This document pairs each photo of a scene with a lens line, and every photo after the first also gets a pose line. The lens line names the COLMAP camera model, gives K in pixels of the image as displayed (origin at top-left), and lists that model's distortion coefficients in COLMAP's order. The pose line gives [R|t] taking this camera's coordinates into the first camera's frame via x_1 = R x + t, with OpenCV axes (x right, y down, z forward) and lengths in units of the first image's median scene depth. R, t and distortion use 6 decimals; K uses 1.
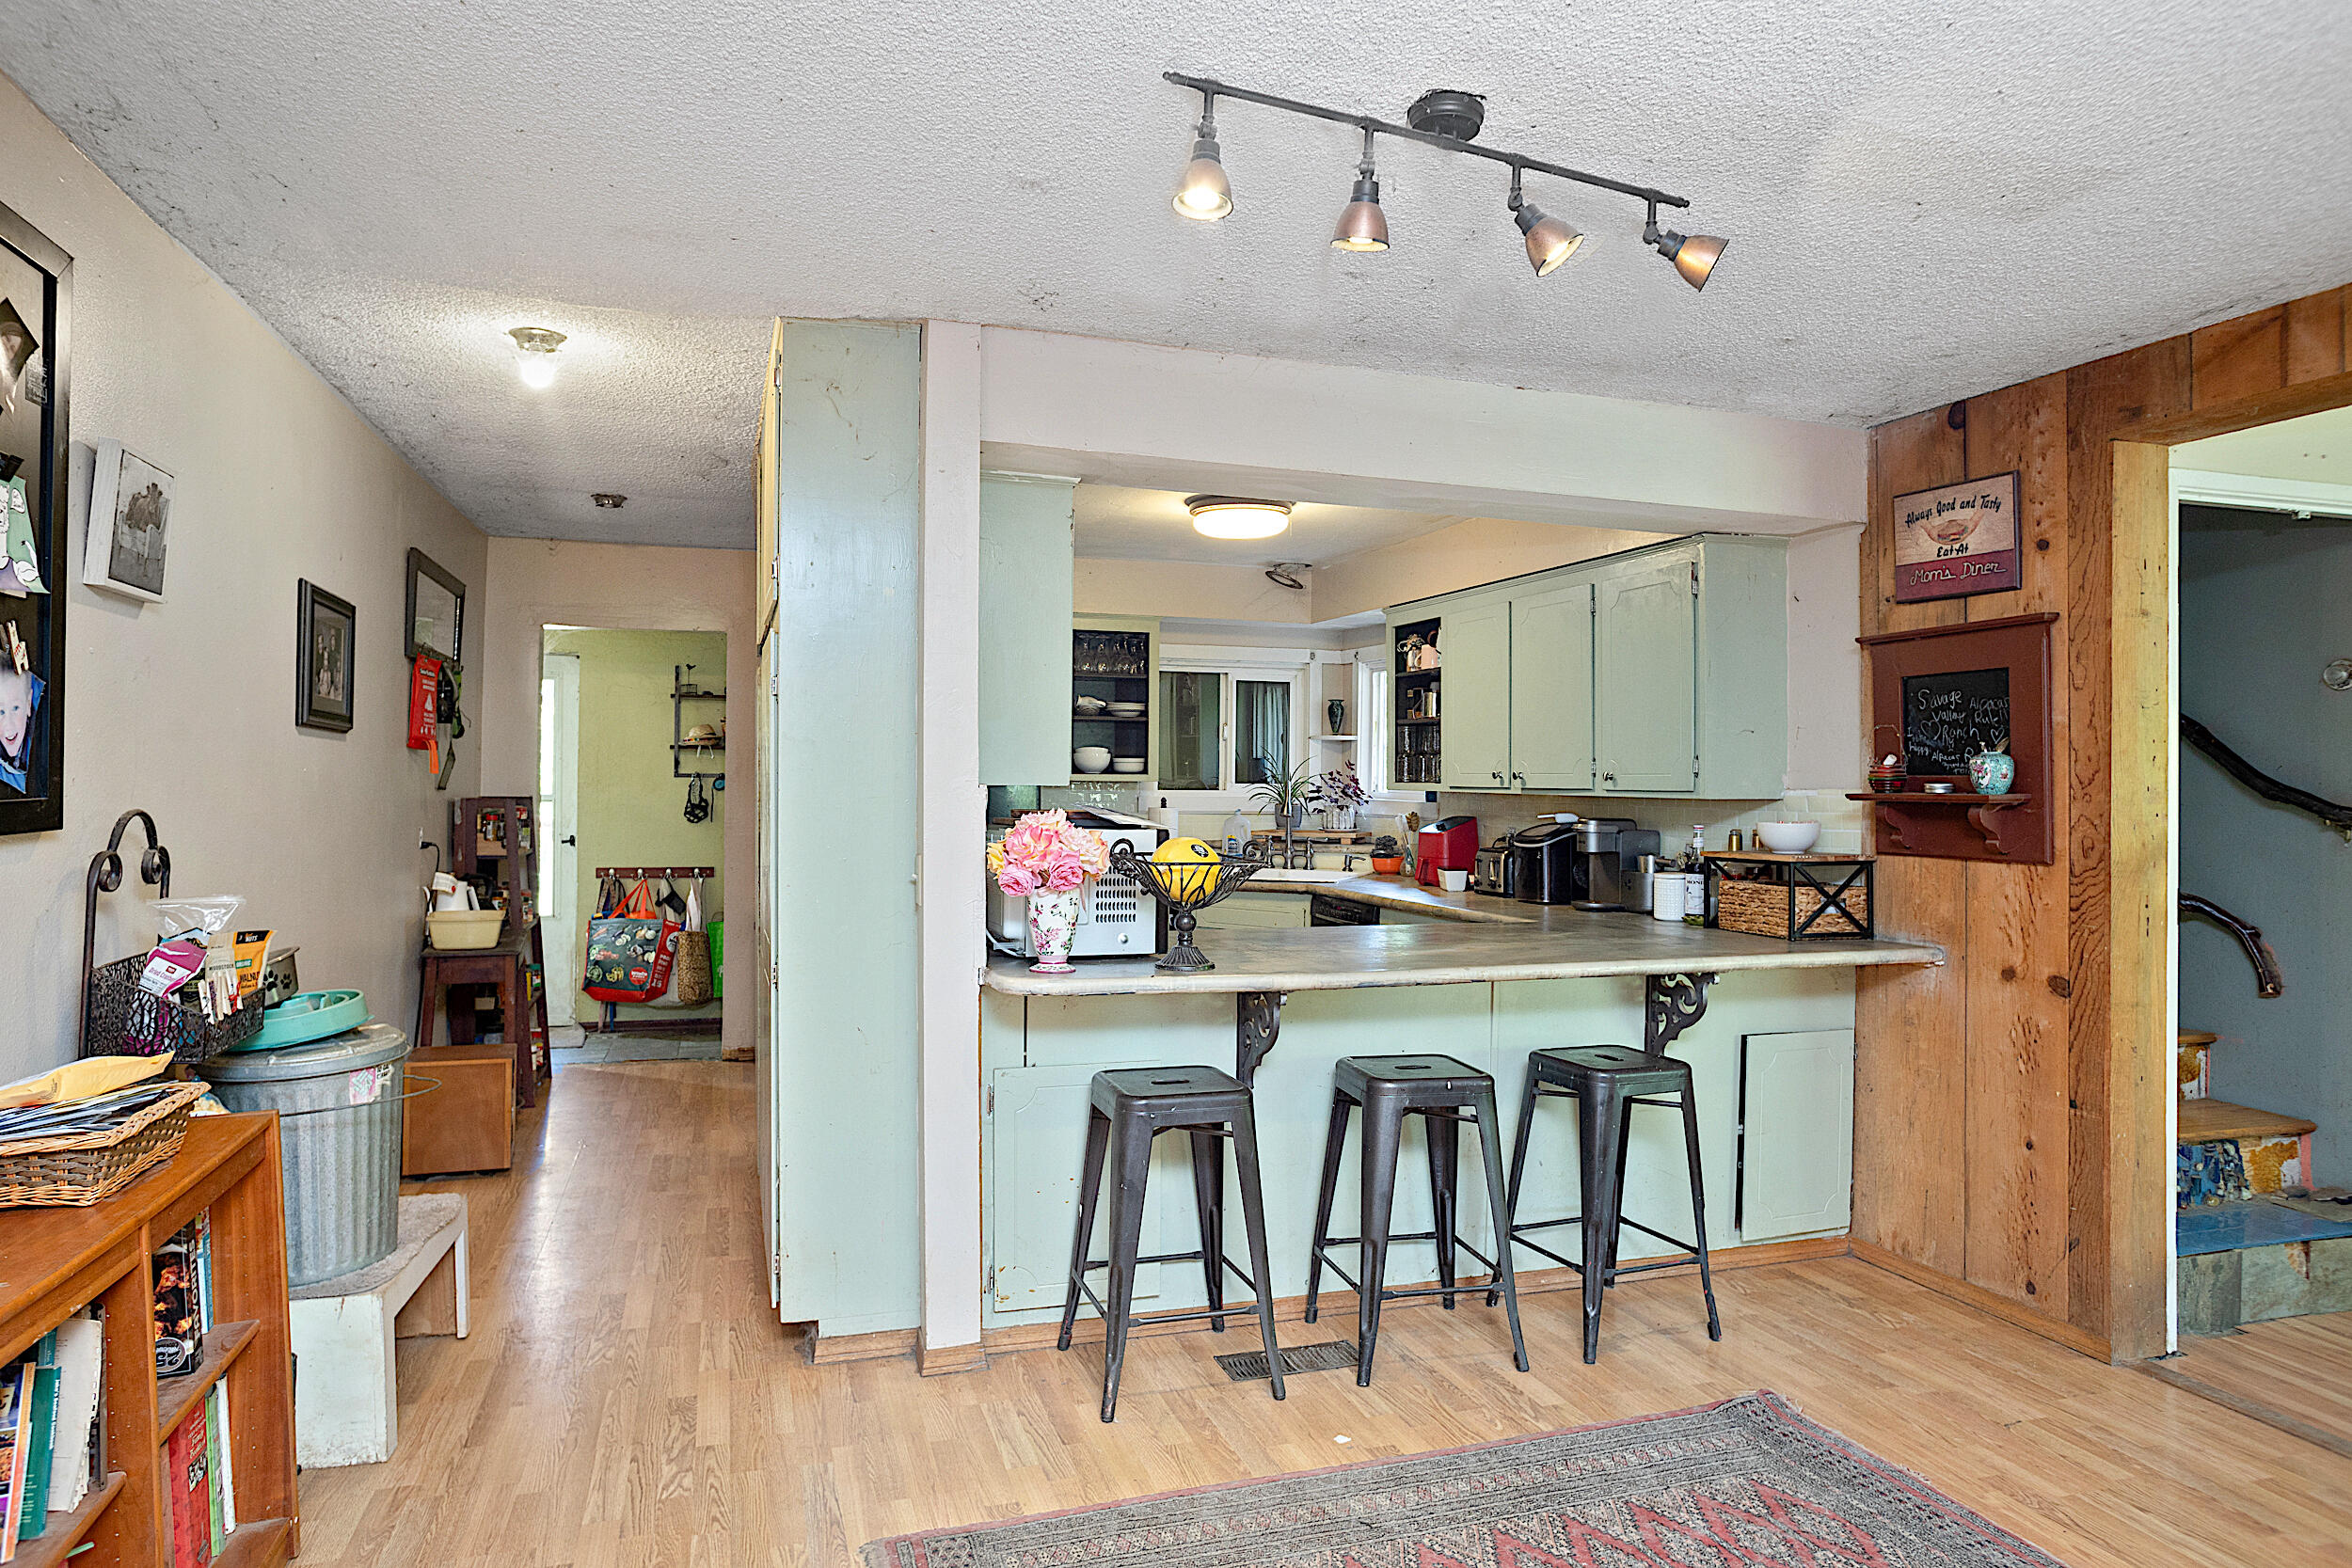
lens RADIAL K [[1347.9, 0, 1170.9], [0, 1347.9, 779.3], [0, 0, 1]] dist [-0.016379, 0.003500]
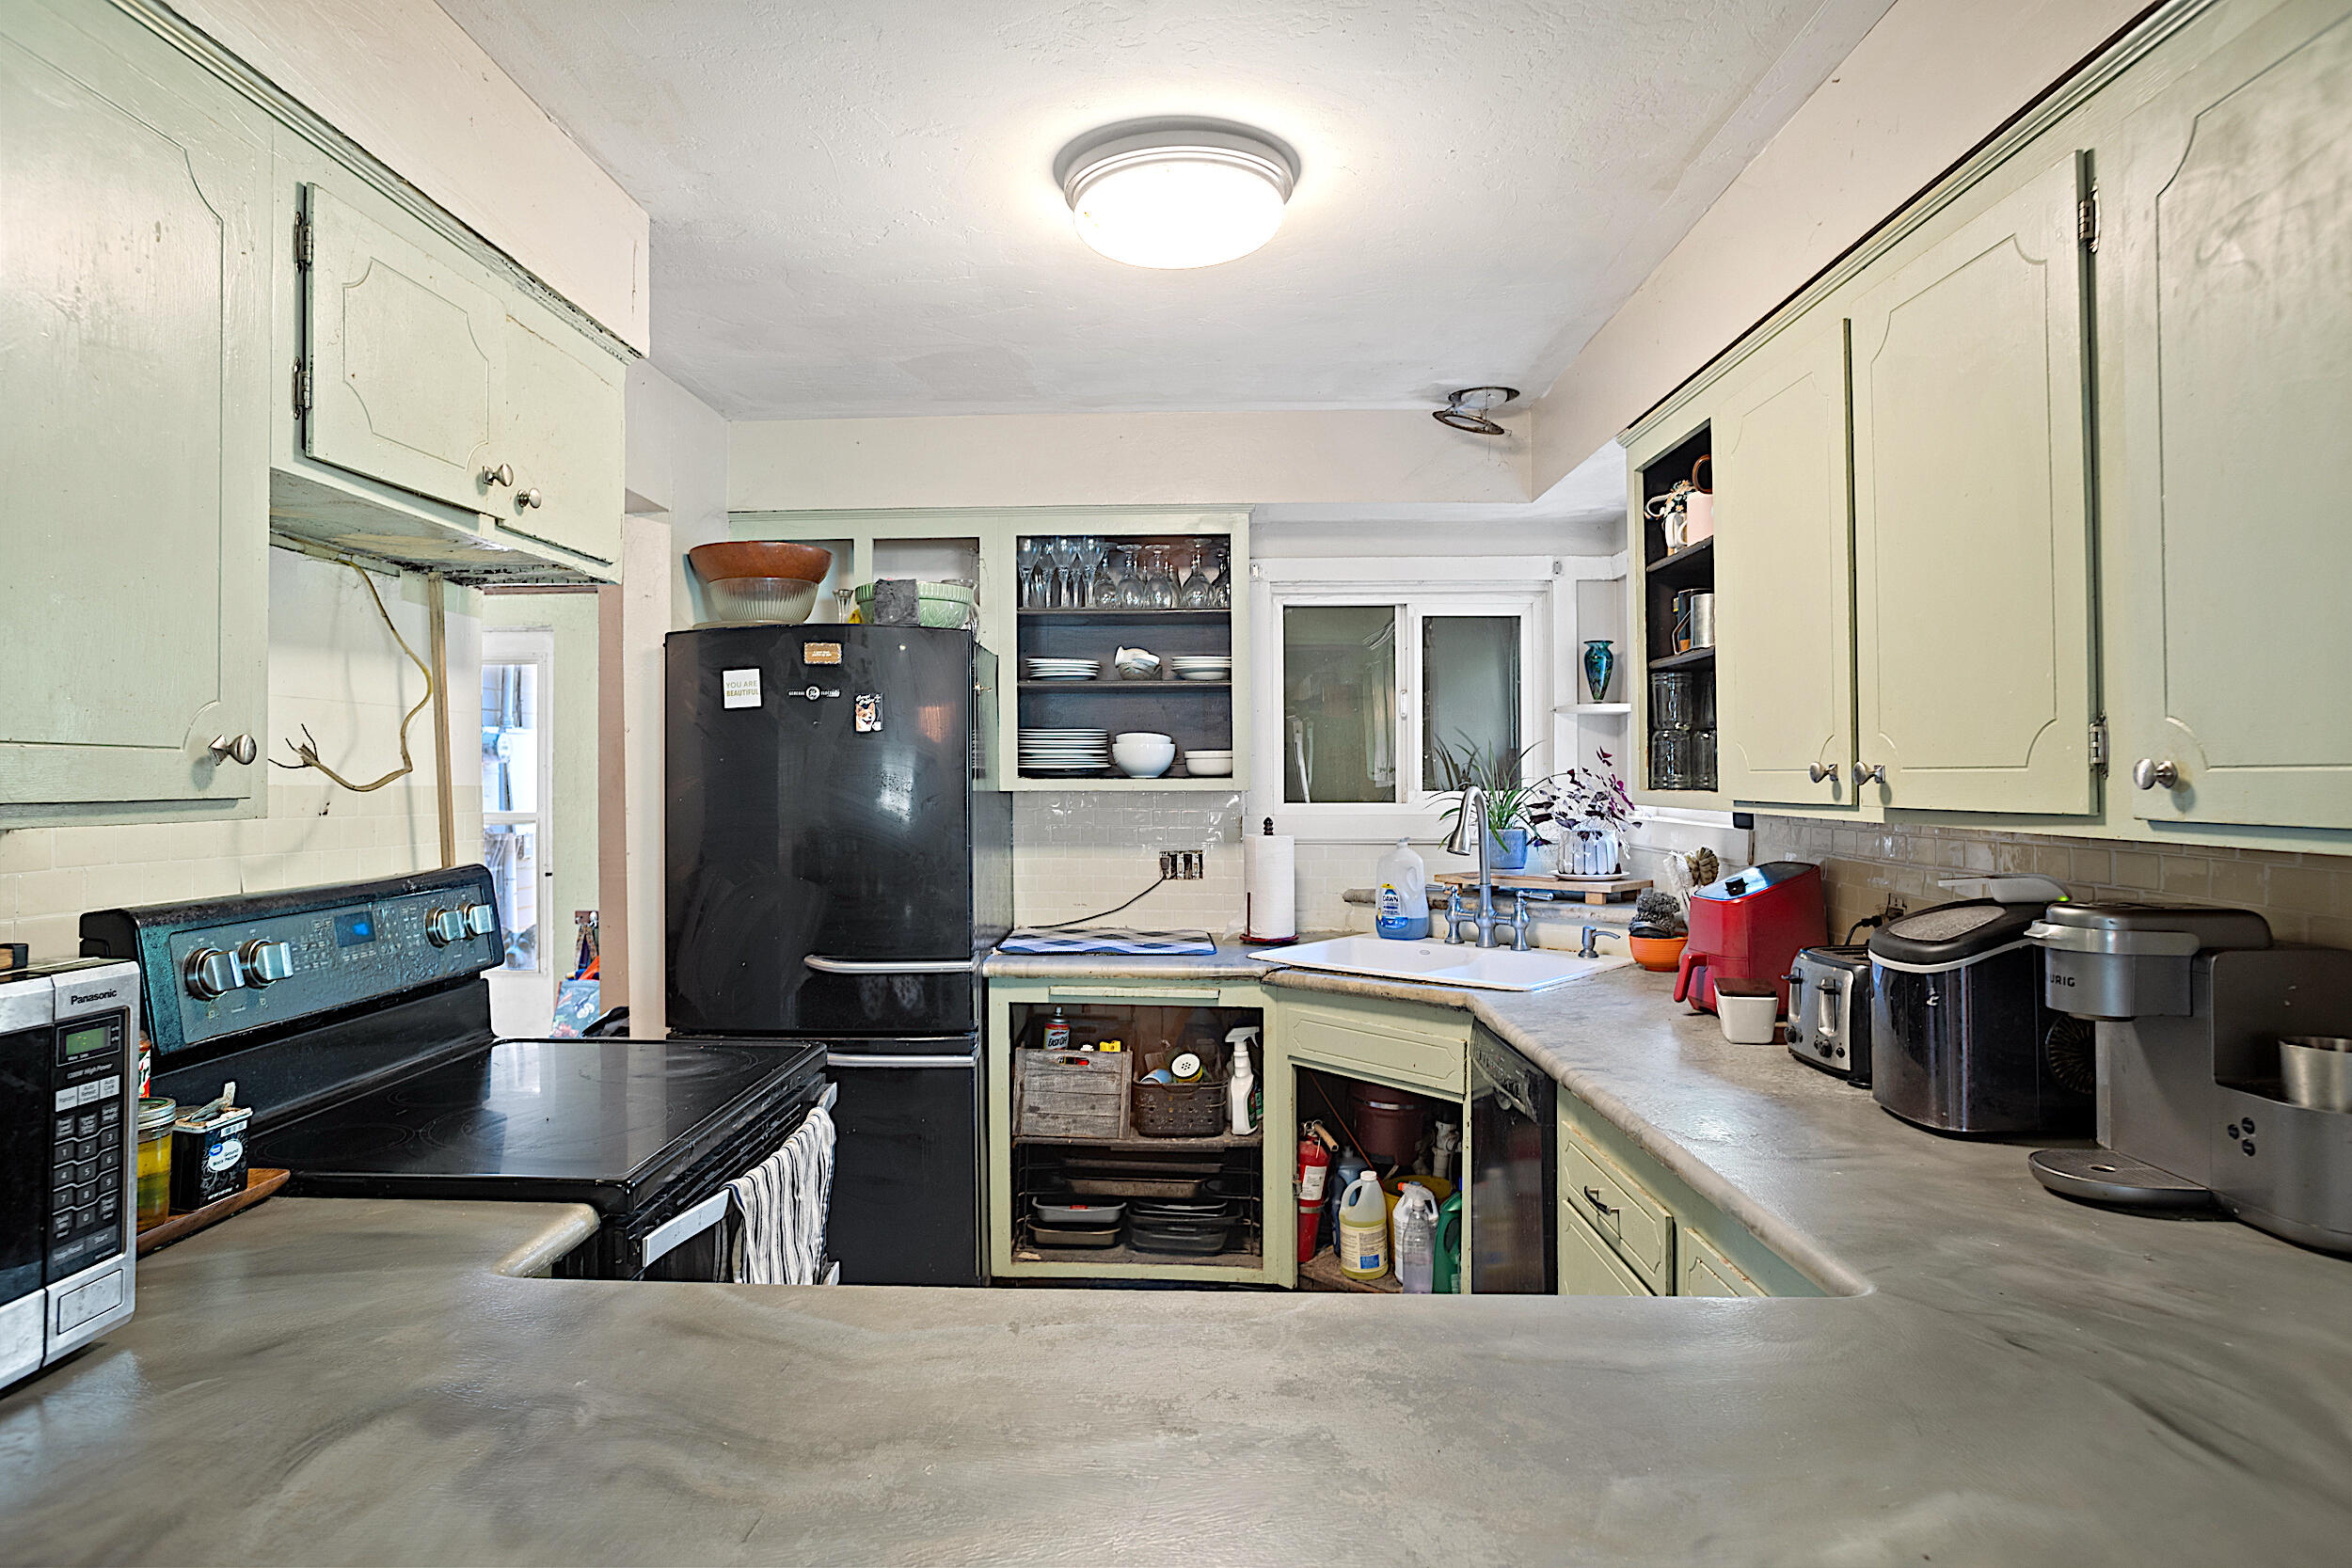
lens RADIAL K [[1347.9, 0, 1176.3], [0, 1347.9, 773.7], [0, 0, 1]] dist [-0.016379, 0.003500]
pose [[0.948124, -0.011349, -0.317698, 0.150275], [0.009727, 0.999930, -0.006690, -0.001919], [0.317752, 0.003252, 0.948168, 0.459272]]
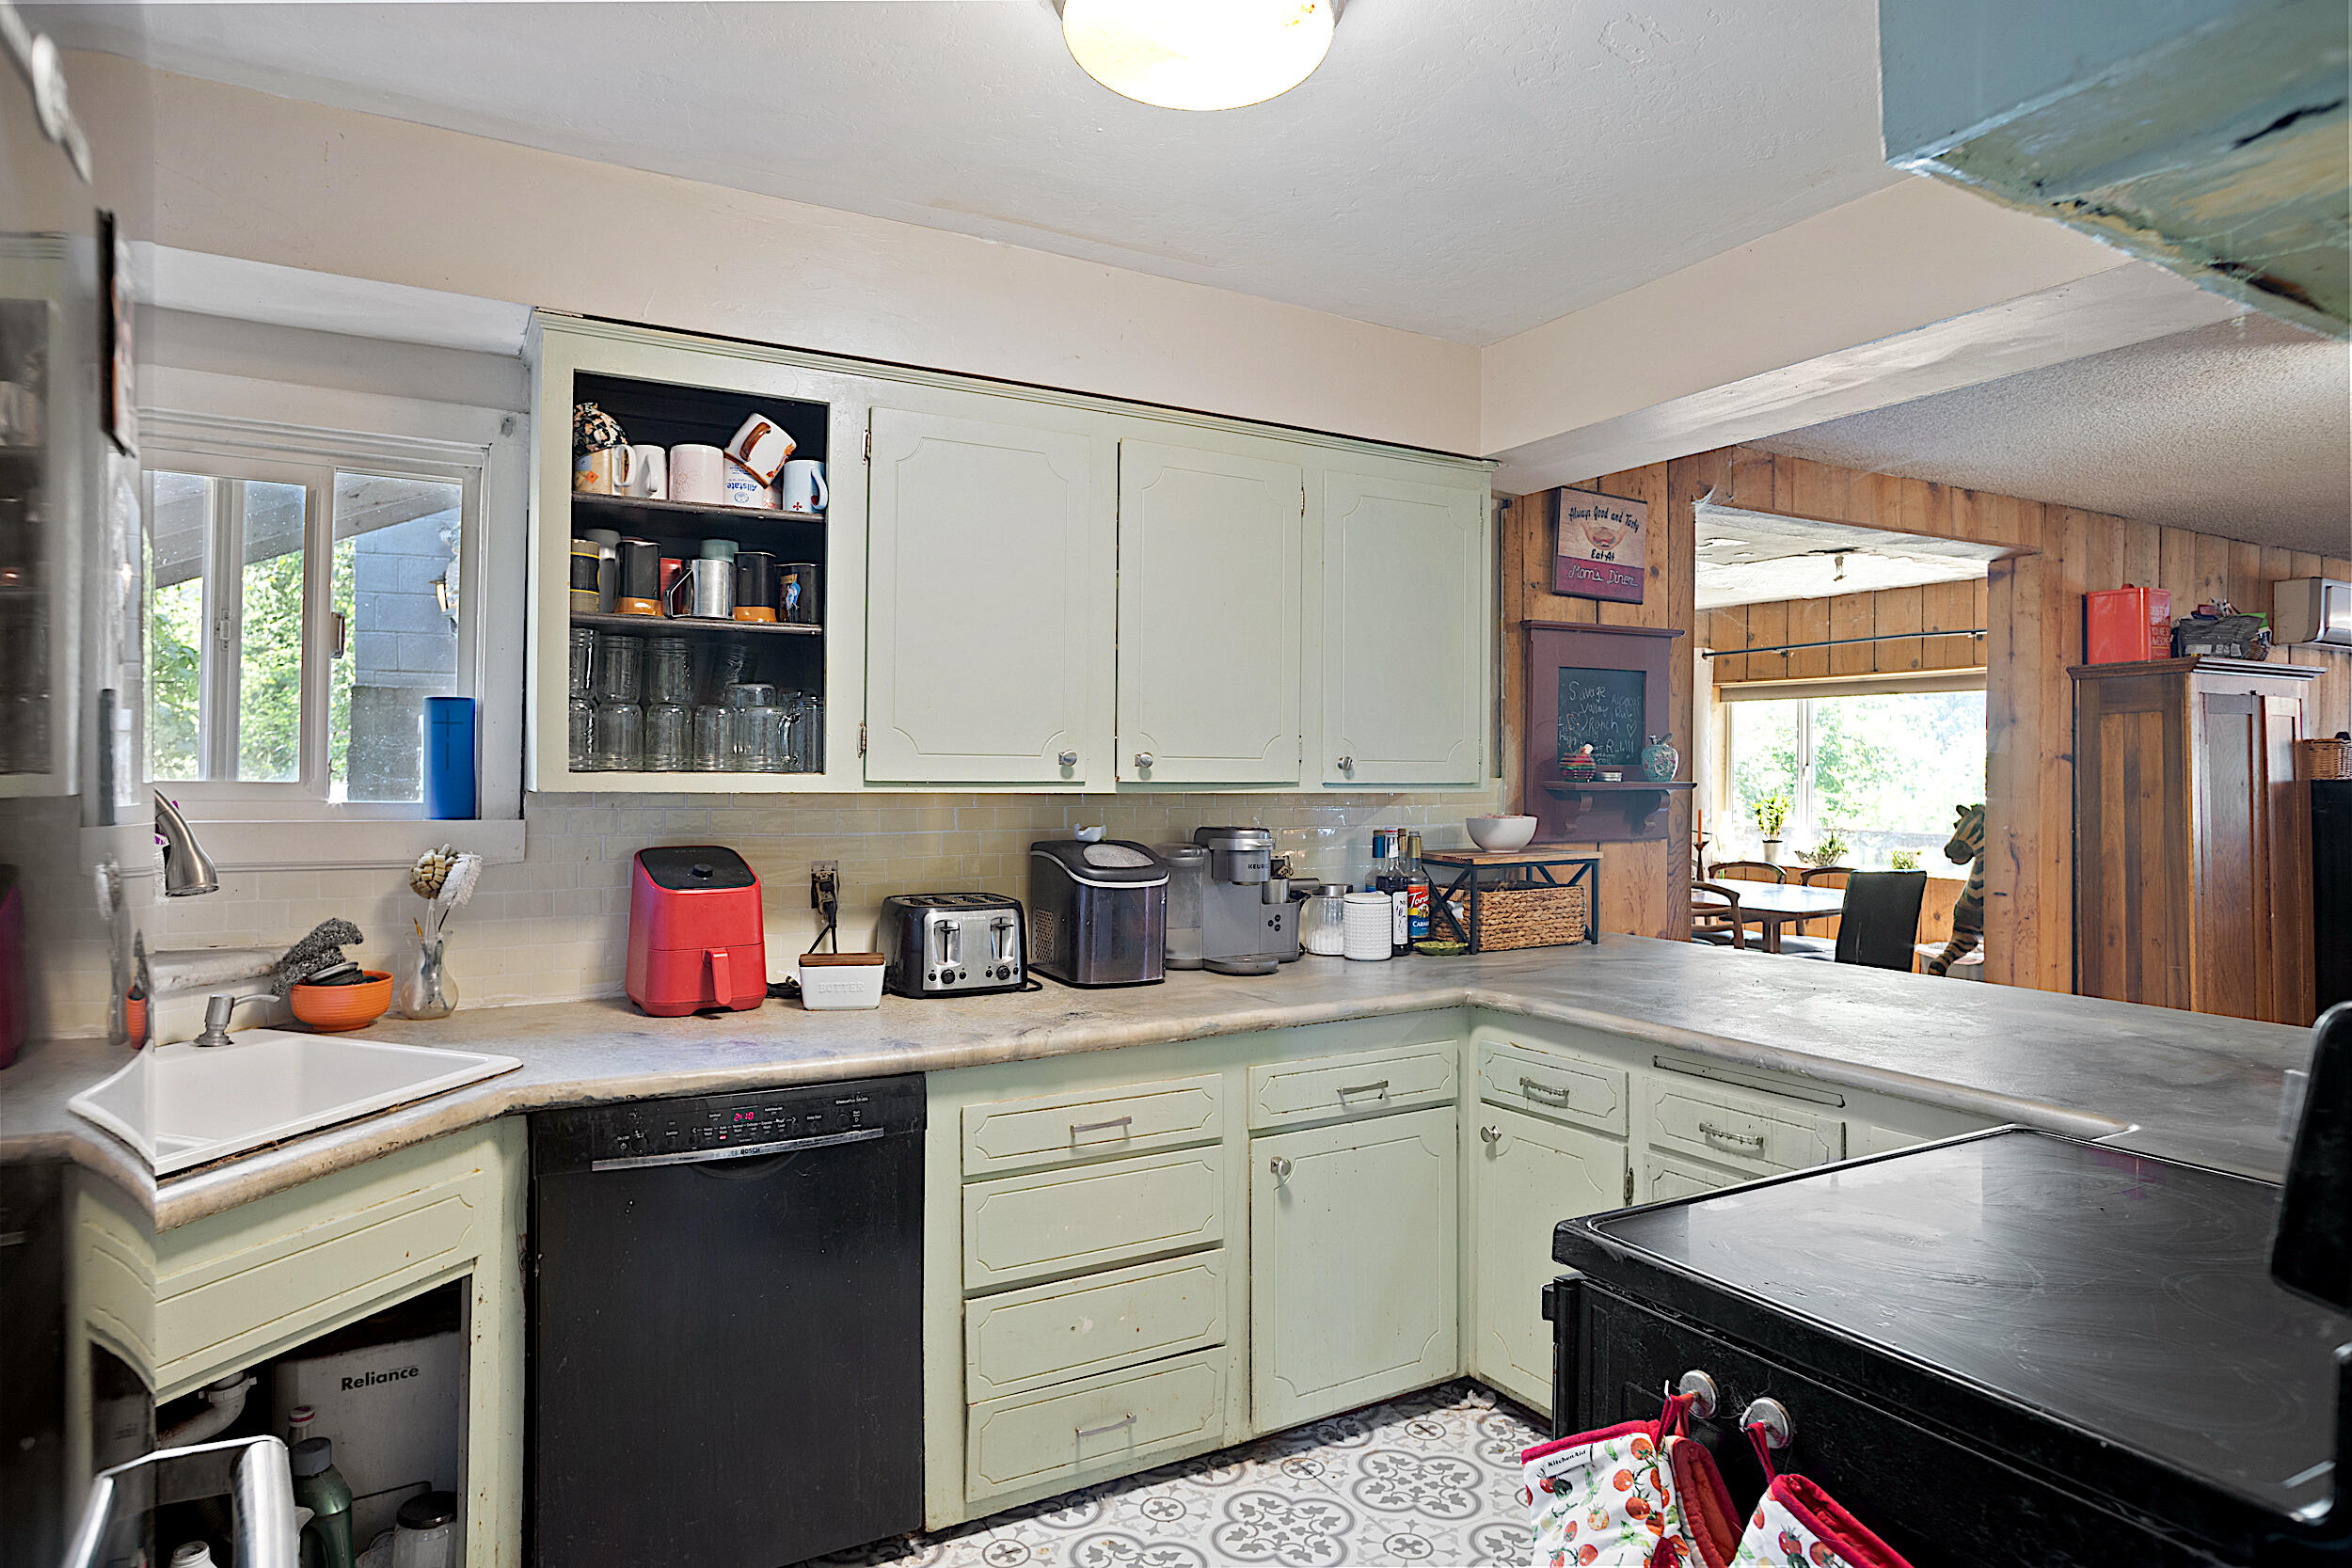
lens RADIAL K [[1347.9, 0, 1178.8], [0, 1347.9, 779.3], [0, 0, 1]] dist [-0.016379, 0.003500]
pose [[-0.189202, -0.007678, 0.981908, -0.231434], [-0.001431, 0.999971, 0.007544, 0.000722], [-0.981937, 0.000022, -0.189207, 0.859064]]
